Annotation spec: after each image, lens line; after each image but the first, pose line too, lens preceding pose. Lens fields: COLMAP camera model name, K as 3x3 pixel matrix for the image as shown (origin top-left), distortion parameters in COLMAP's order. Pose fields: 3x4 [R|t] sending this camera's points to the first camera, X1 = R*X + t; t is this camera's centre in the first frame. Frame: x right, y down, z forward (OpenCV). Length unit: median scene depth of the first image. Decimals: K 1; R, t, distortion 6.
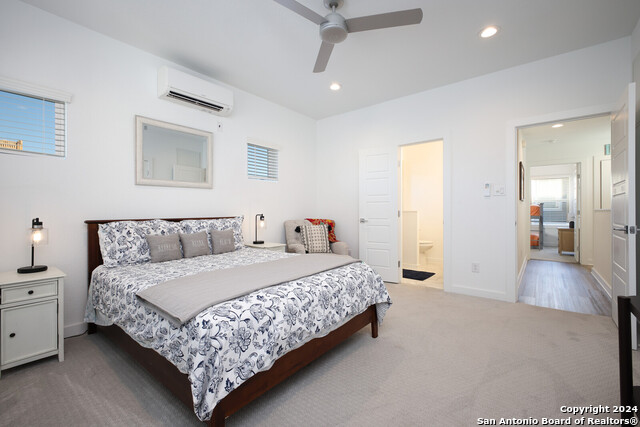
lens RADIAL K [[283.2, 0, 318.6], [0, 283.2, 211.3], [0, 0, 1]] dist [0.003636, 0.000800]
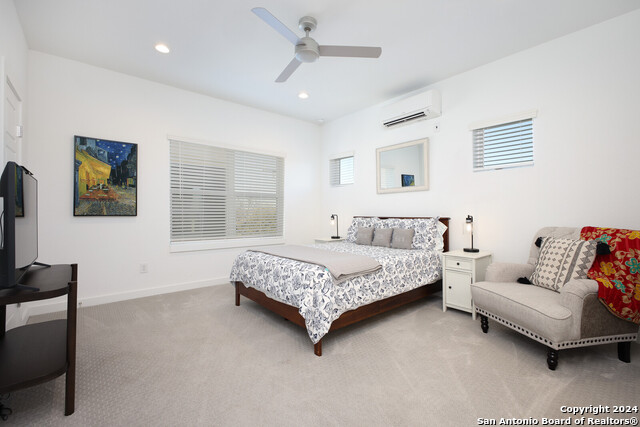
lens RADIAL K [[283.2, 0, 318.6], [0, 283.2, 211.3], [0, 0, 1]] dist [0.003636, 0.000800]
pose [[-0.204775, 0.016761, -0.978666, 0.805875], [0.013209, 0.999810, 0.014359, -0.022784], [0.978720, -0.009987, -0.204958, 0.871962]]
